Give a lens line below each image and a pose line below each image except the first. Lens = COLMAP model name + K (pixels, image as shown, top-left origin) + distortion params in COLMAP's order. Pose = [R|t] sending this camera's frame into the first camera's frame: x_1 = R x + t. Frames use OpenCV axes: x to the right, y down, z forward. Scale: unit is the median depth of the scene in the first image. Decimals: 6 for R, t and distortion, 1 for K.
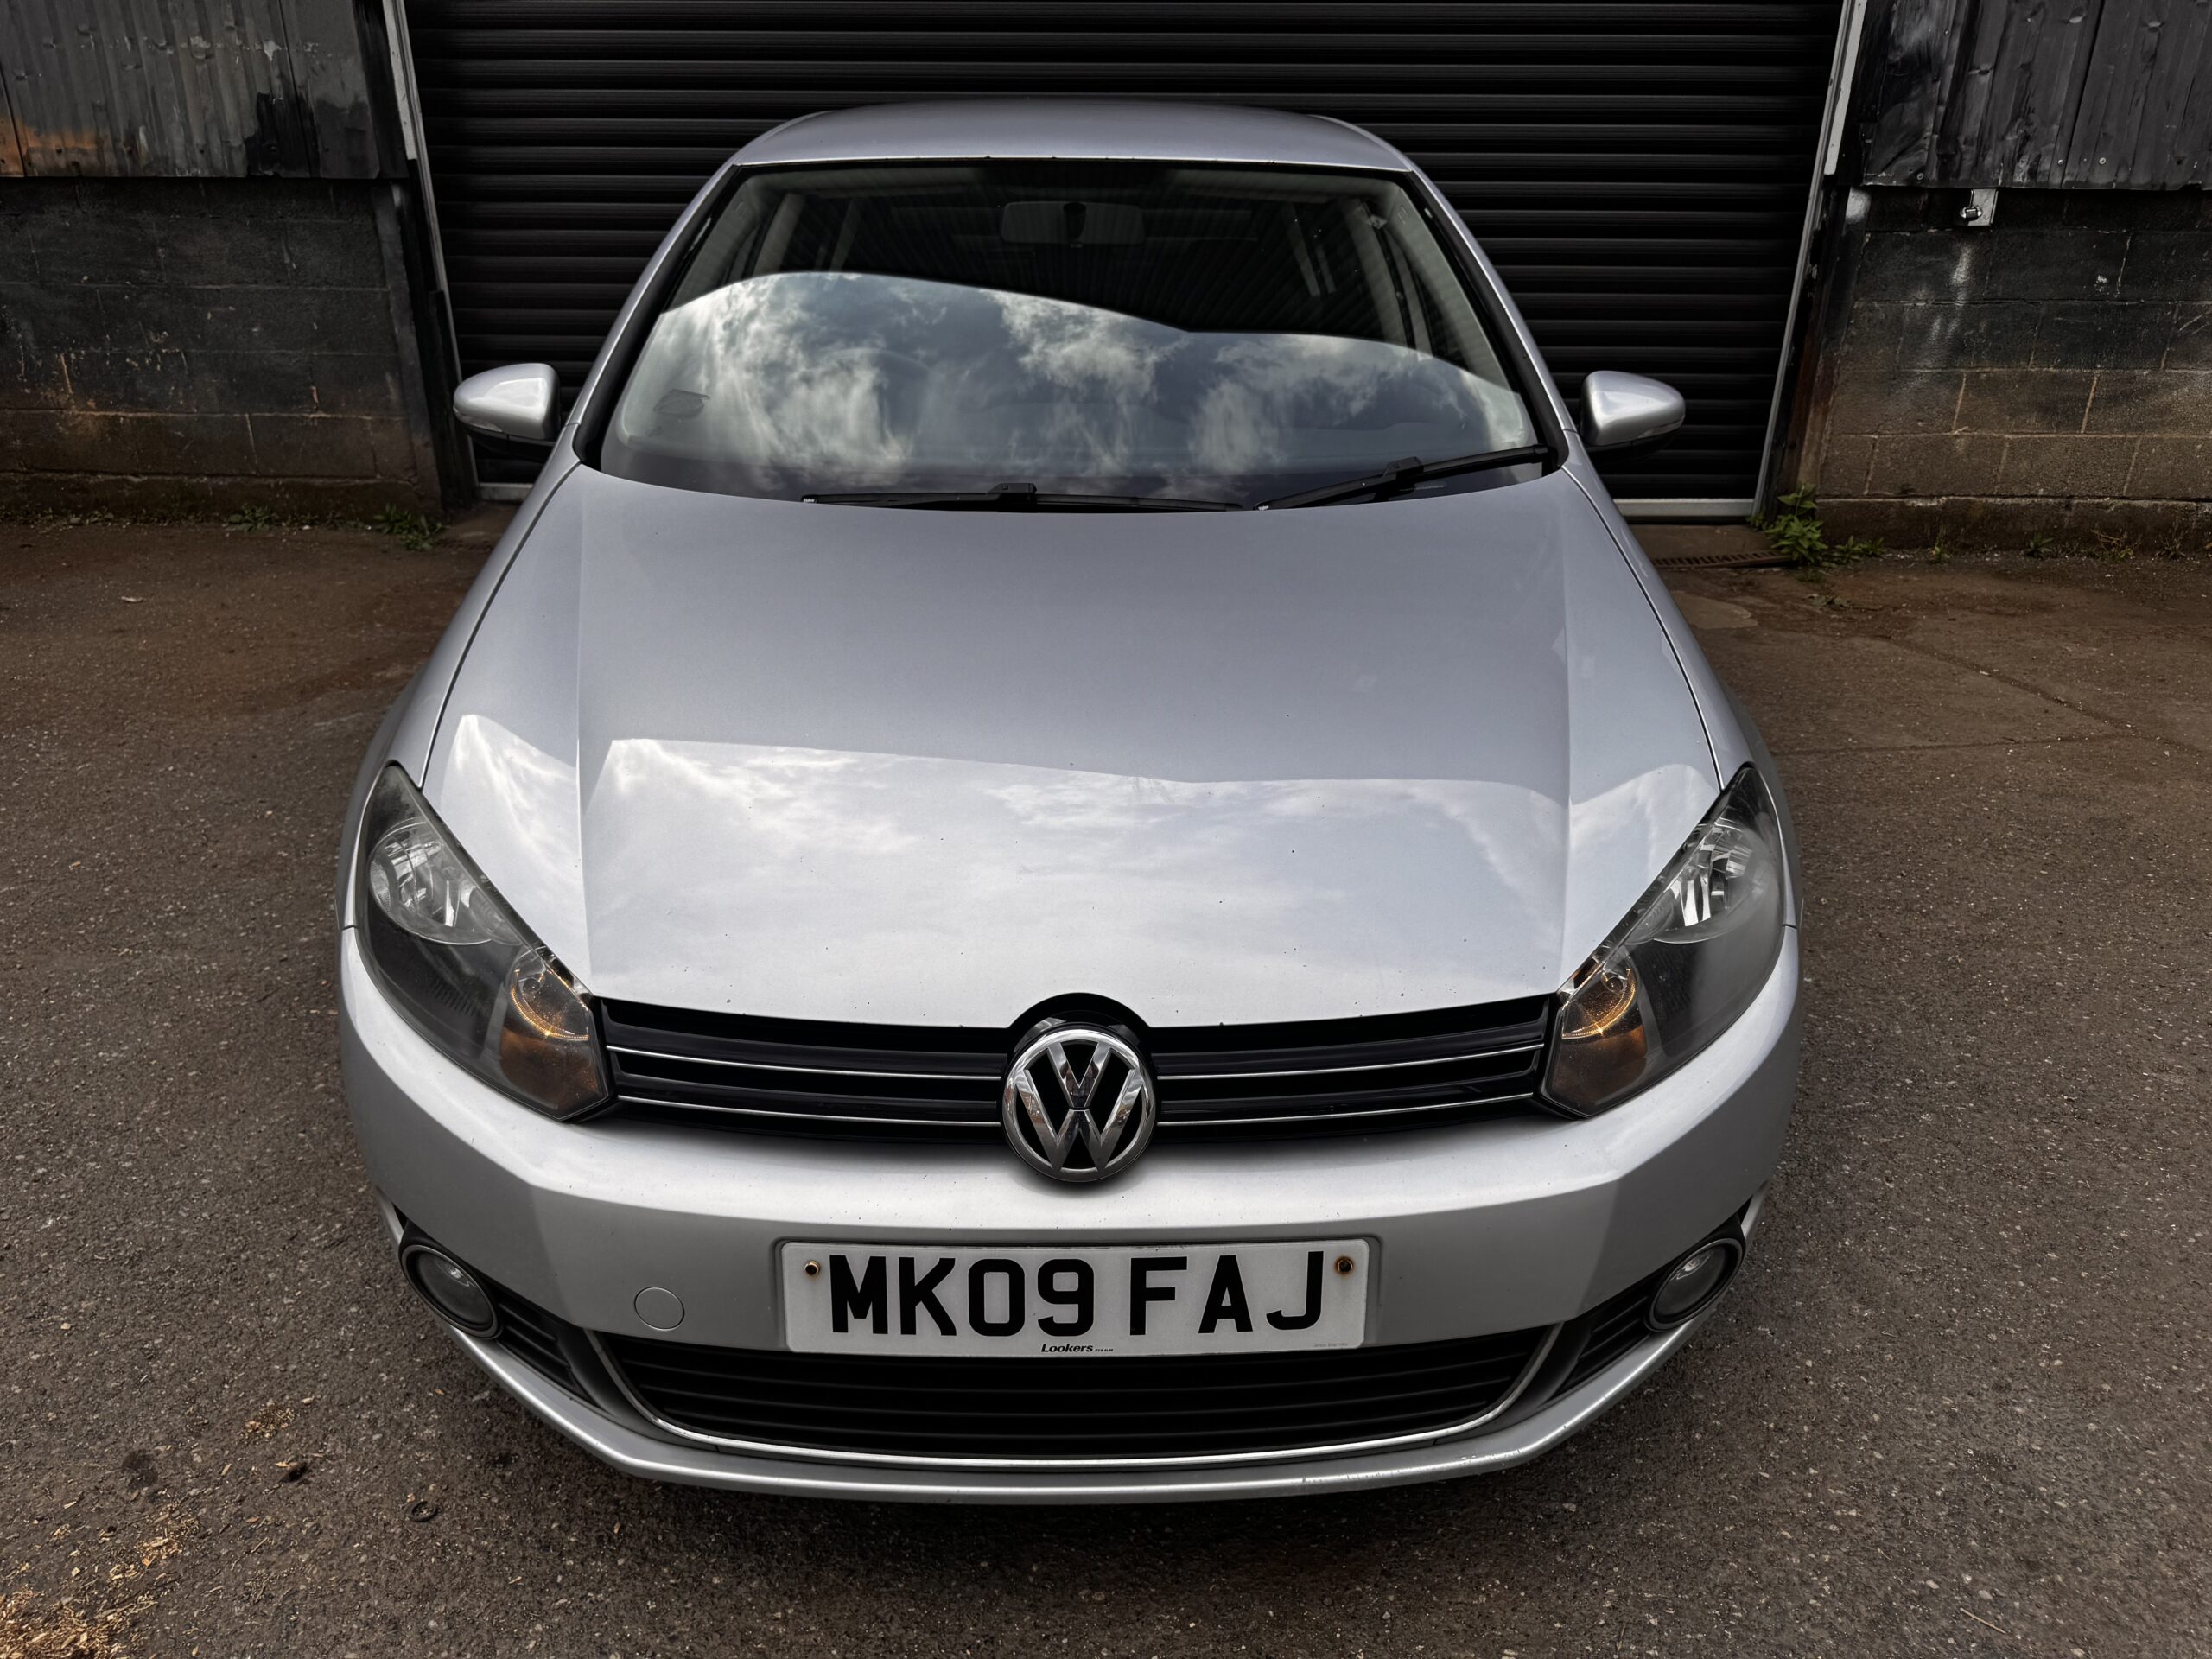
lens RADIAL K [[1594.5, 0, 1098.5], [0, 1594.5, 835.3], [0, 0, 1]] dist [0.003477, -0.005462]
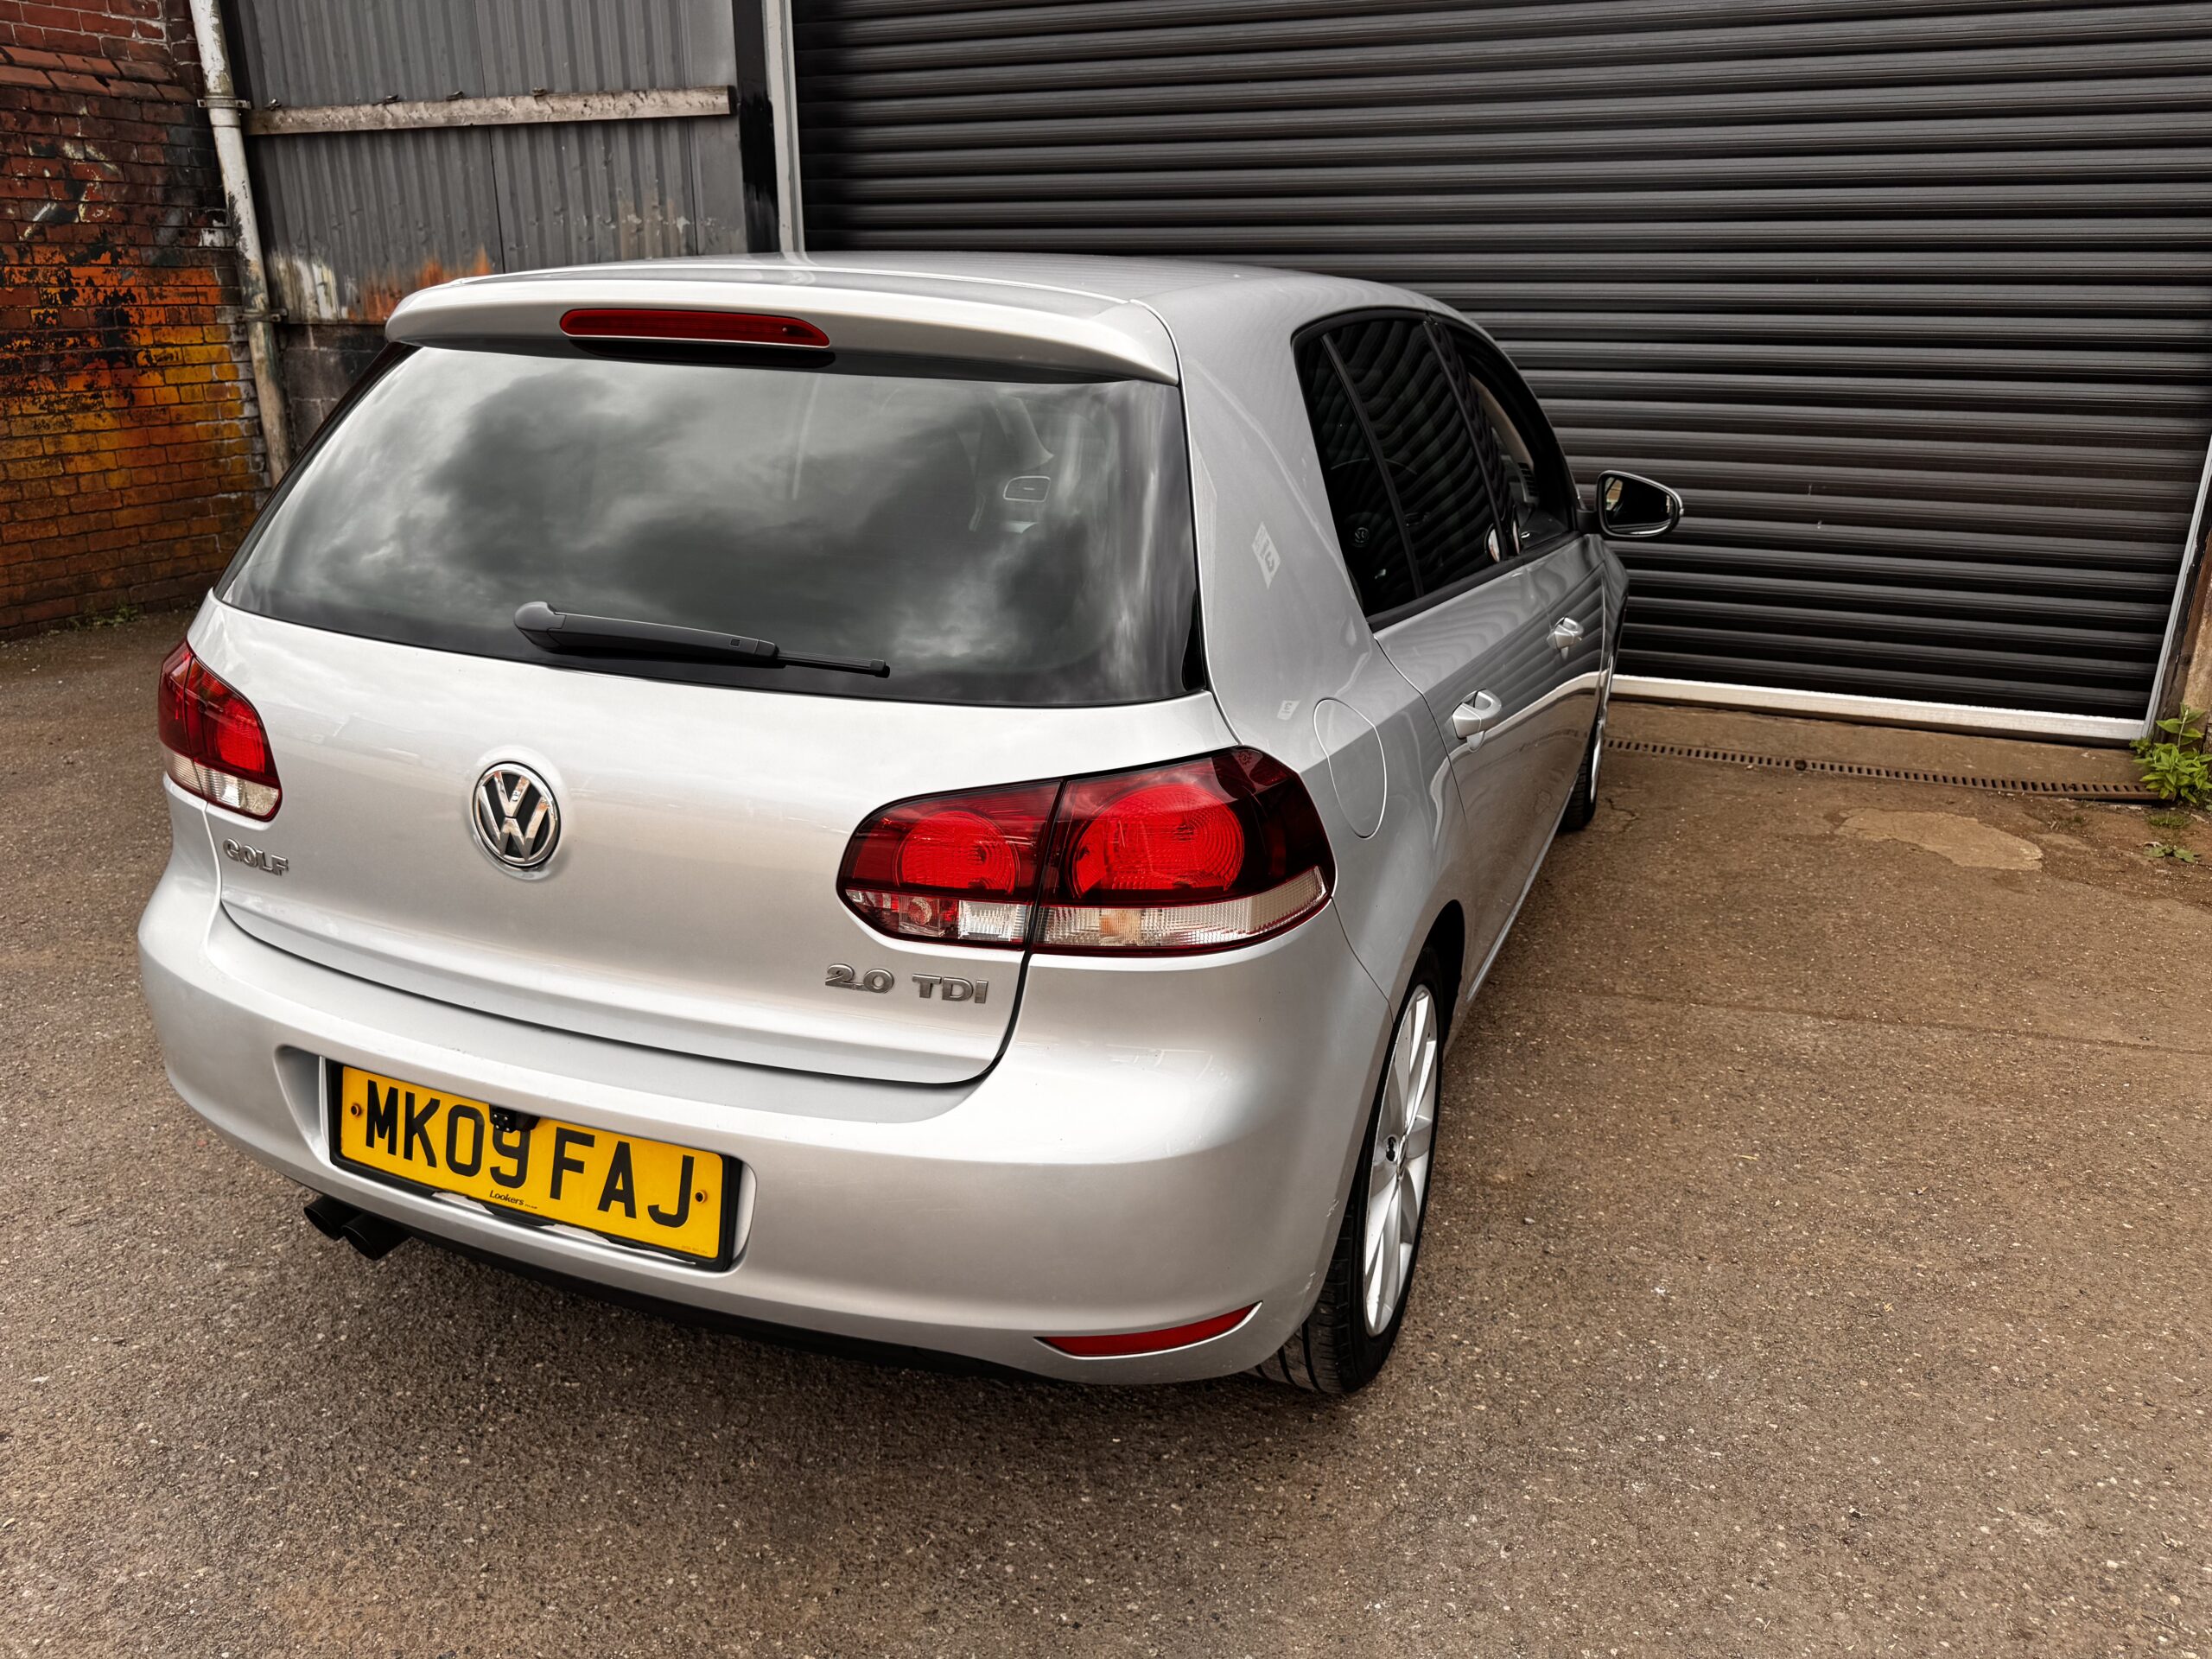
lens RADIAL K [[1584.8, 0, 1108.8], [0, 1584.8, 827.5], [0, 0, 1]] dist [0.008068, -0.006903]
pose [[0.929259, 0.119669, -0.349511, 0.241224], [-0.149995, 0.986808, -0.060924, -0.029331], [0.337609, 0.109039, 0.934950, 0.060244]]
